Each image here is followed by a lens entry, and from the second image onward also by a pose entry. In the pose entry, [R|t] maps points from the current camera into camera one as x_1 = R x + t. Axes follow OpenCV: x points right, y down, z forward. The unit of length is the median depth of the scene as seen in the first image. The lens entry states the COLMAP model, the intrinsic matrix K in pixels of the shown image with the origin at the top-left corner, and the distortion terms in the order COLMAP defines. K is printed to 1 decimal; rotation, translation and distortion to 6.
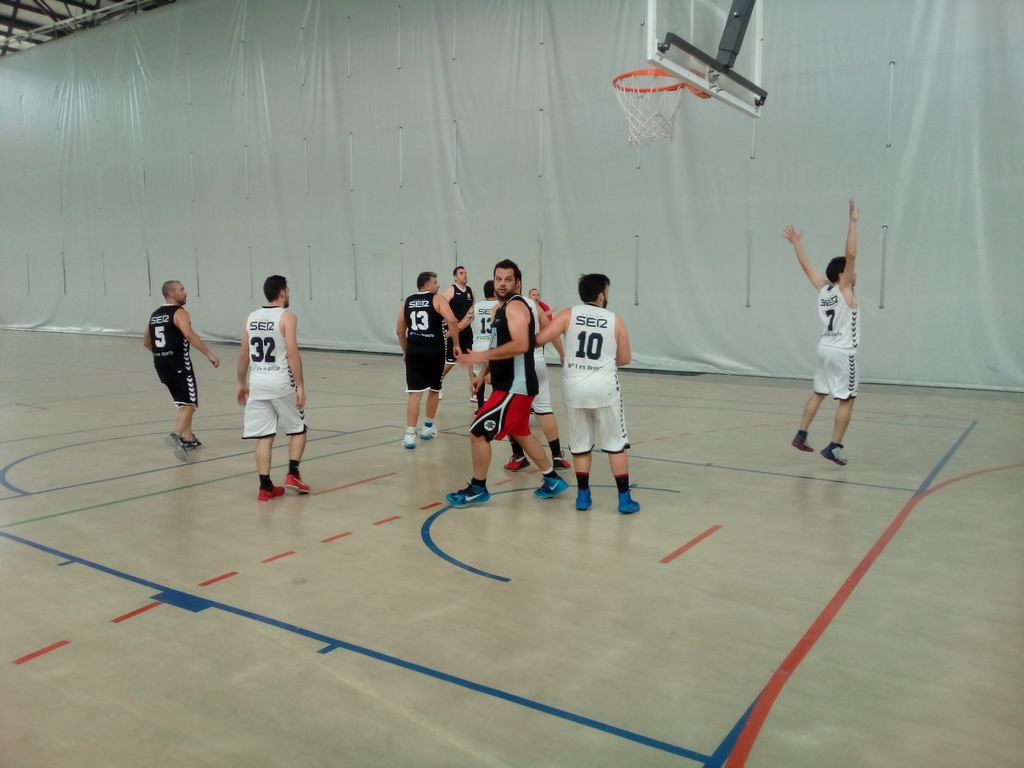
lens RADIAL K [[831.9, 0, 512.7], [0, 831.9, 384.5], [0, 0, 1]] dist [0.104543, -0.175210]
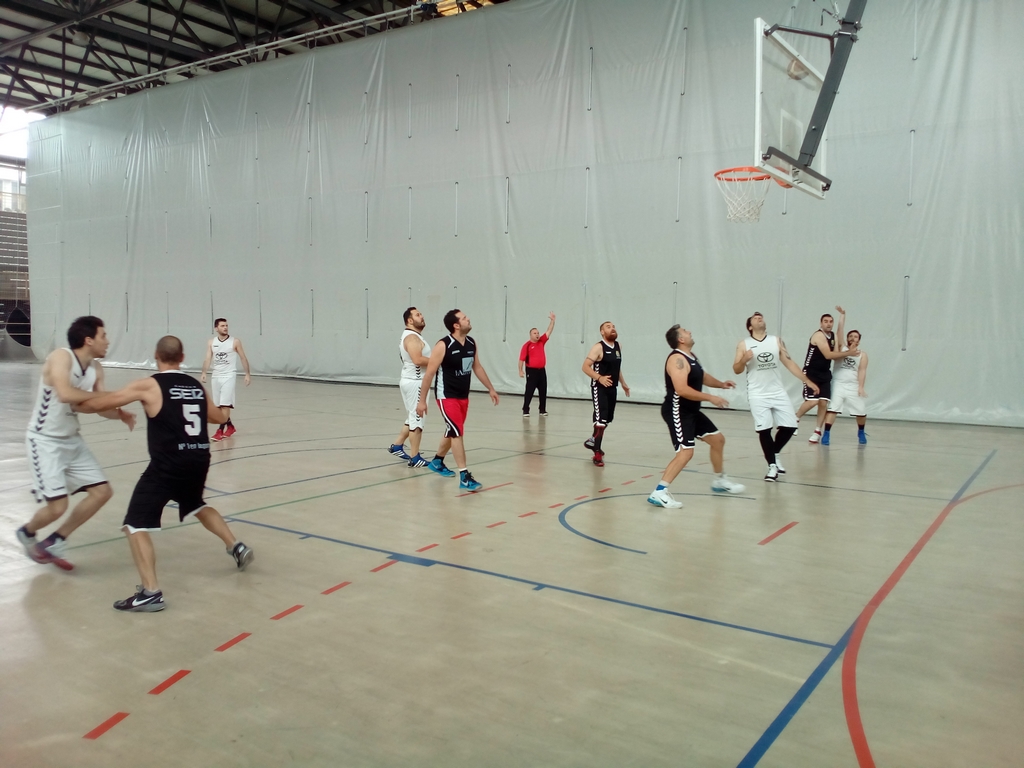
lens RADIAL K [[831.9, 0, 509.0], [0, 831.9, 378.9], [0, 0, 1]] dist [0.104543, -0.175210]
pose [[0.999850, 0.008015, -0.015342, -0.160506], [-0.008826, 0.998527, -0.053529, 0.026718], [0.014890, 0.053656, 0.998448, -0.261895]]
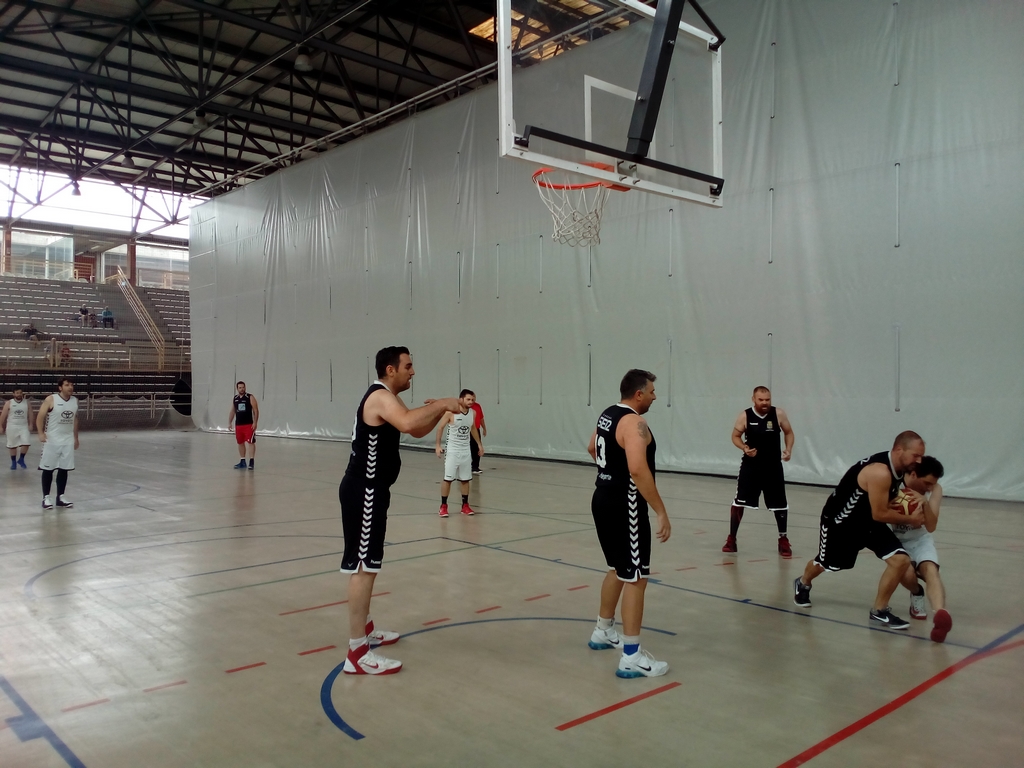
lens RADIAL K [[831.9, 0, 514.2], [0, 831.9, 387.8], [0, 0, 1]] dist [0.104543, -0.175210]
pose [[0.968646, -0.011165, -0.248193, 0.293835], [-0.017245, 0.993558, -0.112001, -0.026270], [0.247844, 0.112770, 0.962214, 0.119785]]
